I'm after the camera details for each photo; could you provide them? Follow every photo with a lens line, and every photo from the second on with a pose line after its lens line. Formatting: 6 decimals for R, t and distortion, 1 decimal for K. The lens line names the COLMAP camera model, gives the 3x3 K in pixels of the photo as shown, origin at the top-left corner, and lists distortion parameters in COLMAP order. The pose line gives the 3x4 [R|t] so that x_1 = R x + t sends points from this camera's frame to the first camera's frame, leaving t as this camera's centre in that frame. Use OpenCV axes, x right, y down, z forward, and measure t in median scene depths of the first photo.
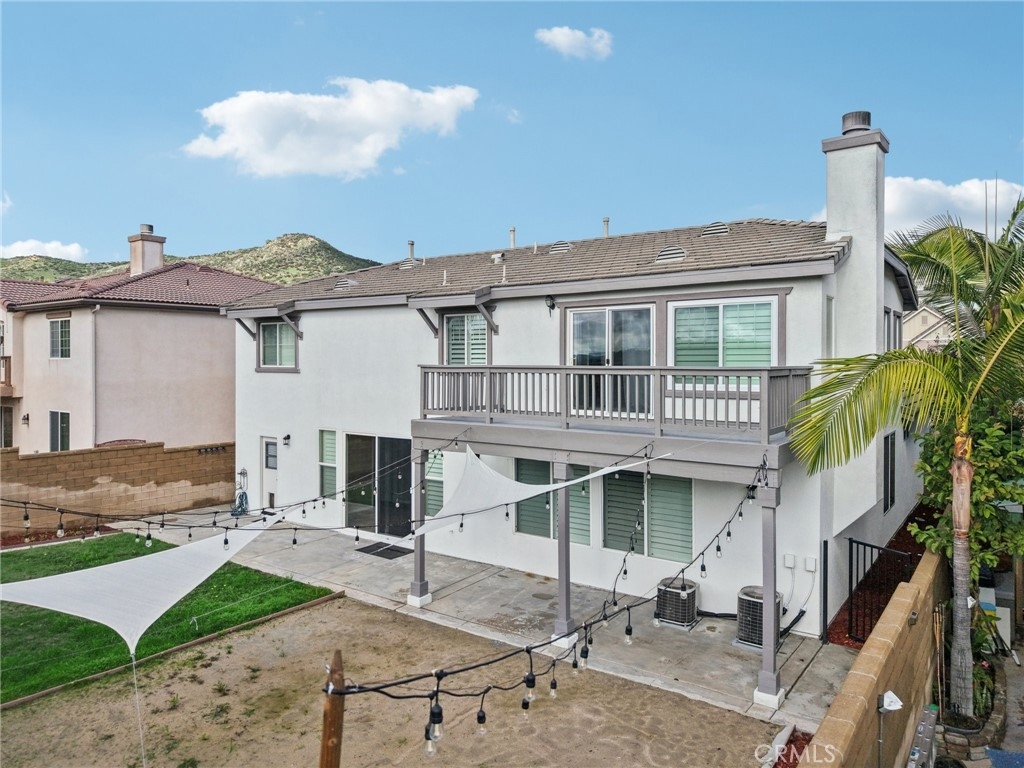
lens RADIAL K [[697.4, 0, 518.8], [0, 697.4, 364.3], [0, 0, 1]] dist [0.028781, -0.004486]
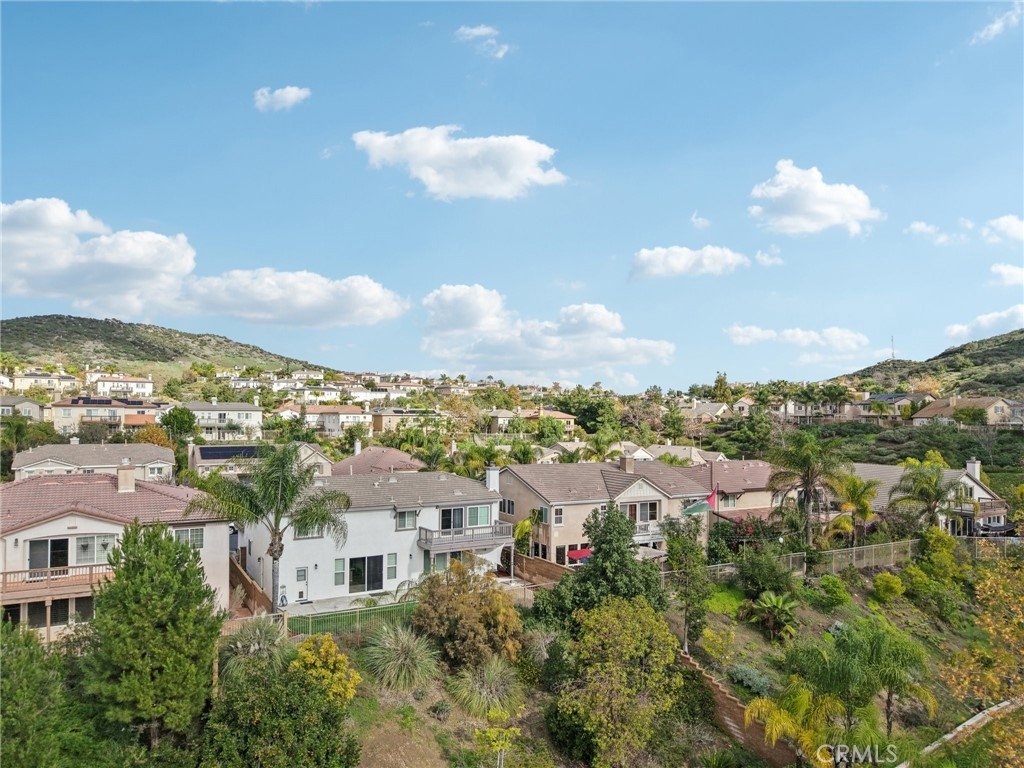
lens RADIAL K [[736.5, 0, 543.7], [0, 736.5, 412.9], [0, 0, 1]] dist [0.008303, 0.000560]
pose [[0.364078, 0.006319, 0.931347, -3.506789], [-0.001162, 0.999979, -0.006331, -0.588393], [-0.931368, 0.001223, 0.364078, -0.950181]]
